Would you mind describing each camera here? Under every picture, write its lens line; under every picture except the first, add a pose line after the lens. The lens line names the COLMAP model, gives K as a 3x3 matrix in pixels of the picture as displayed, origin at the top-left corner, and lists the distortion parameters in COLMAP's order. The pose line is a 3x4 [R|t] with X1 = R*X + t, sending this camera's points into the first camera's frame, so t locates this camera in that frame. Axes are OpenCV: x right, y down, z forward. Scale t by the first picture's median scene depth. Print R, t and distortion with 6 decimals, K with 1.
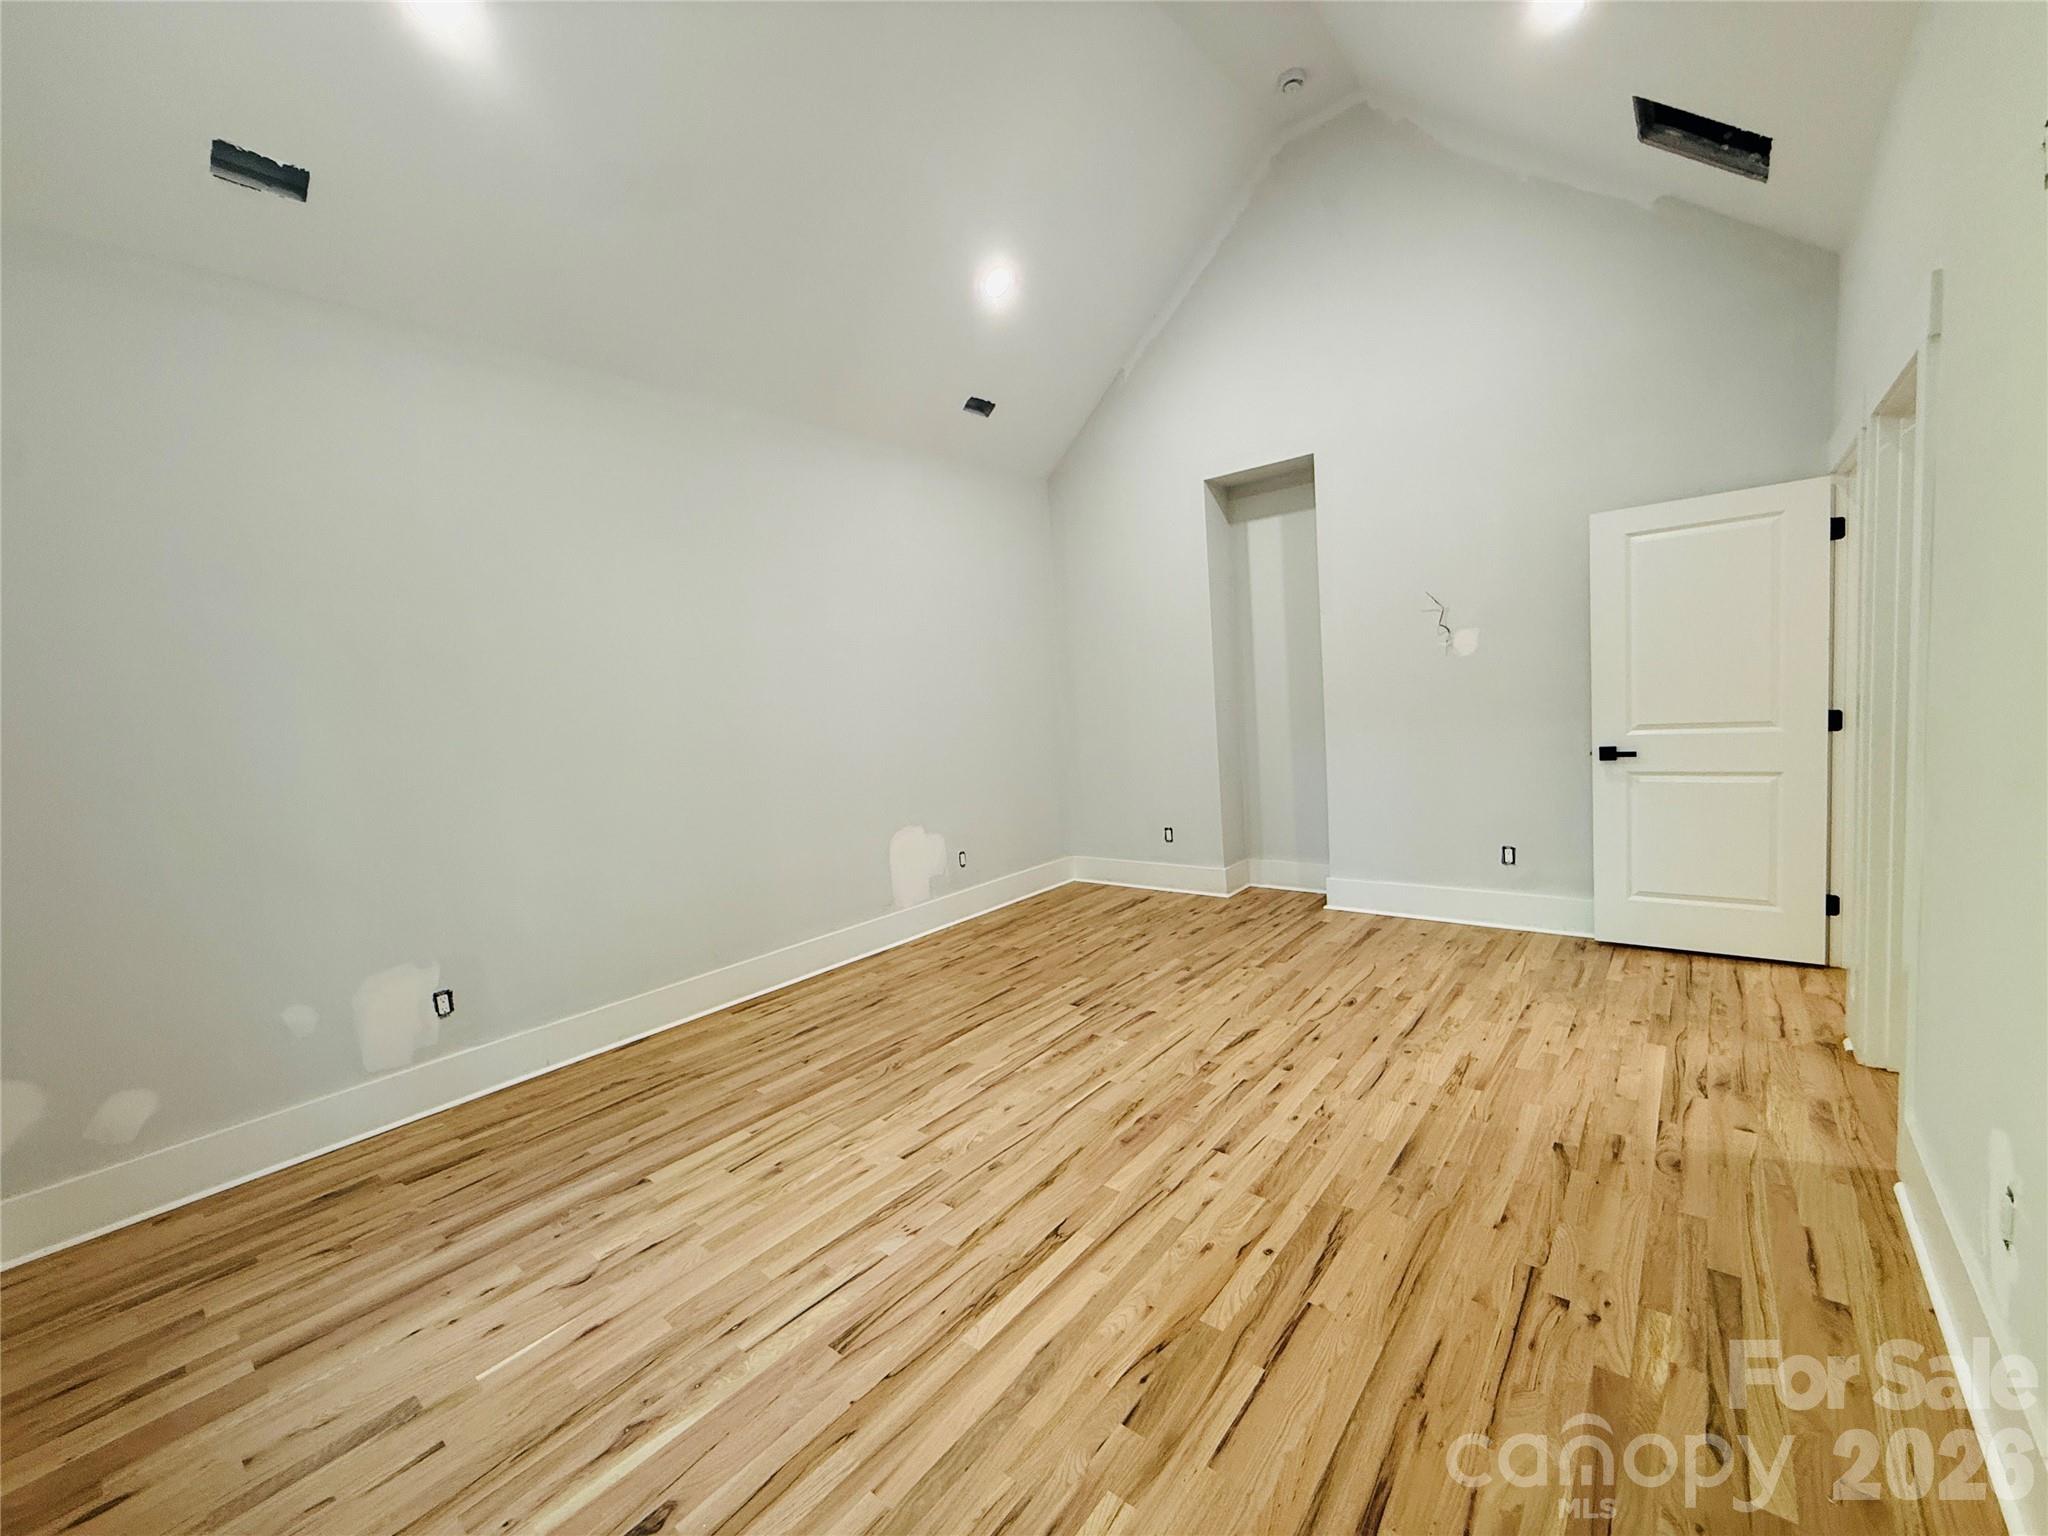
lens RADIAL K [[829.2, 0, 1024.0], [0, 829.2, 768.0], [0, 0, 1]] dist [-0.000670, 0.000249]
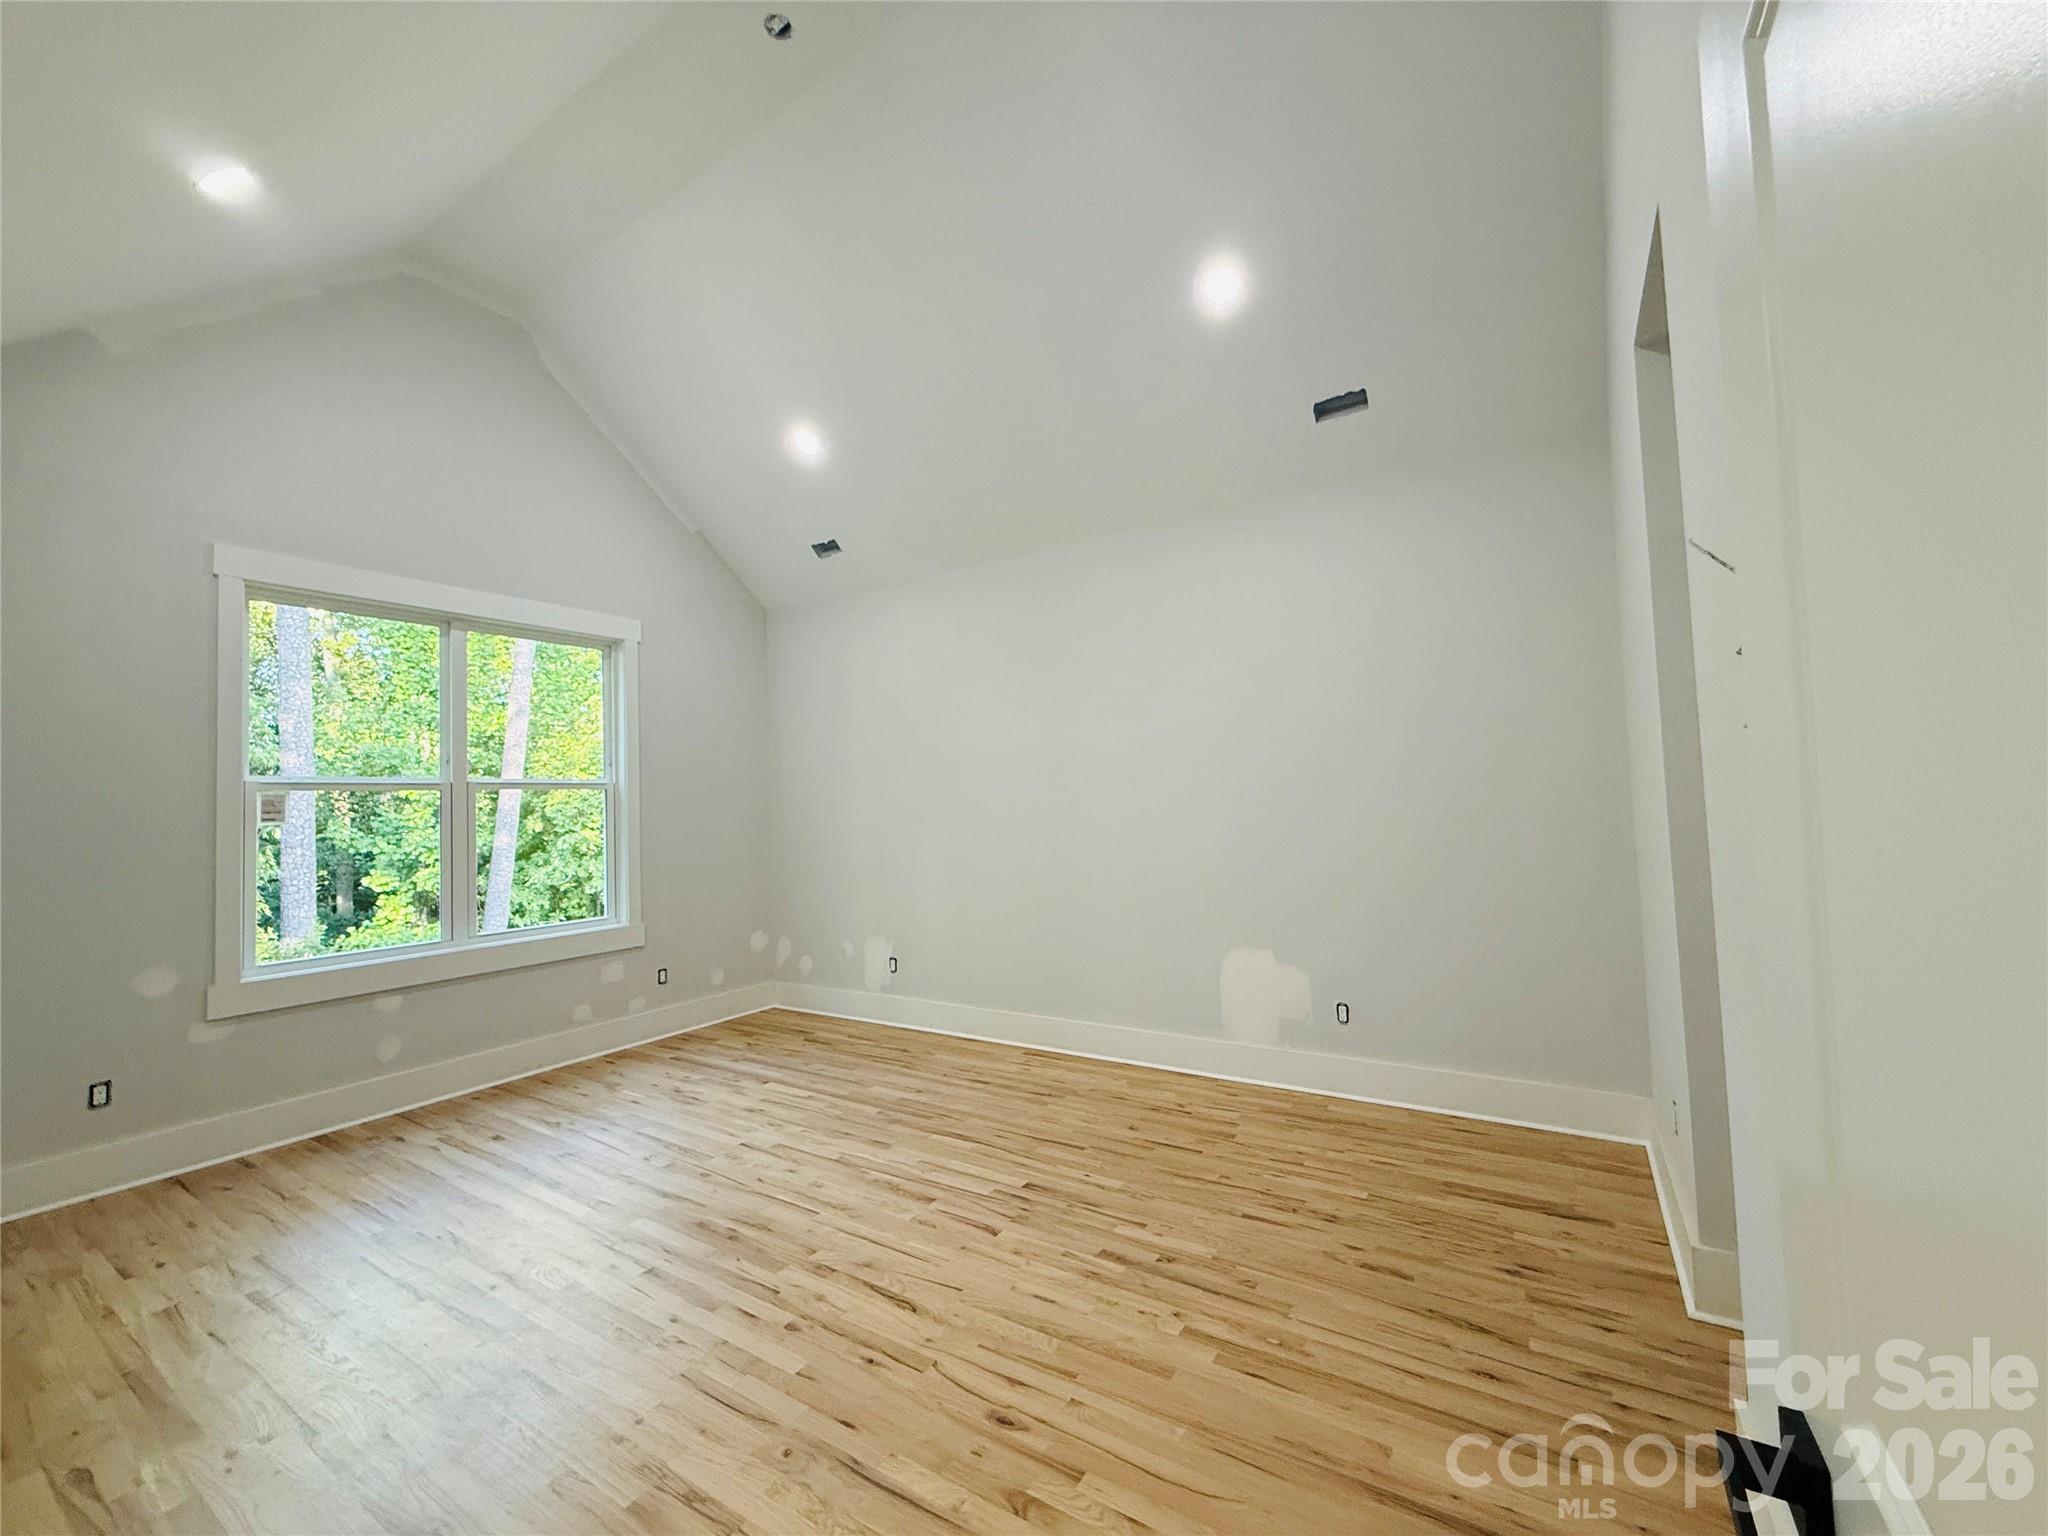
lens RADIAL K [[829.2, 0, 1024.0], [0, 829.2, 768.0], [0, 0, 1]] dist [-0.000670, 0.000249]
pose [[0.111016, 0.025416, -0.993494, 0.966407], [-0.058617, 0.998100, 0.018984, -0.164022], [0.992088, 0.056128, 0.112295, 0.966101]]
